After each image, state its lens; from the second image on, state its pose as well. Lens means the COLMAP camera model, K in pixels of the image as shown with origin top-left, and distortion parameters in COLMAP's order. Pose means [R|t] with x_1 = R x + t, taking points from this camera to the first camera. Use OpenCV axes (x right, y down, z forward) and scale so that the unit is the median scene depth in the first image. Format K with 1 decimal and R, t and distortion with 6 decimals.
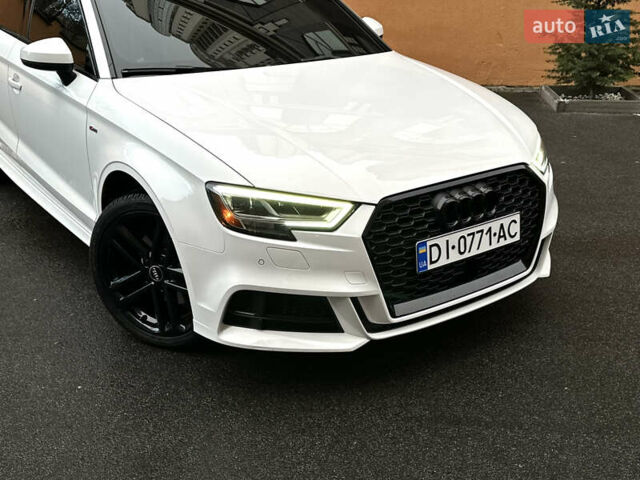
lens RADIAL K [[933.8, 0, 320.0], [0, 933.8, 240.0], [0, 0, 1]] dist [-0.010780, 1.890336]
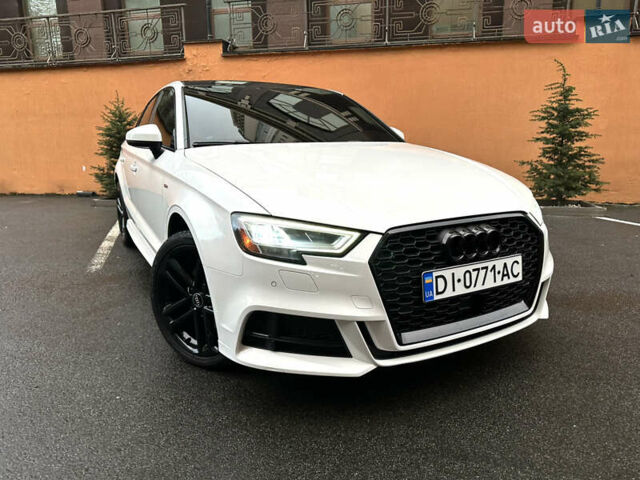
lens RADIAL K [[521.0, 0, 322.4], [0, 521.0, 228.0], [0, 0, 1]] dist [0.043043, -0.006634]
pose [[0.992424, 0.015211, -0.121914, 0.060730], [-0.036146, 0.984538, -0.171403, 0.056820], [0.117421, 0.174511, 0.977629, 0.394464]]
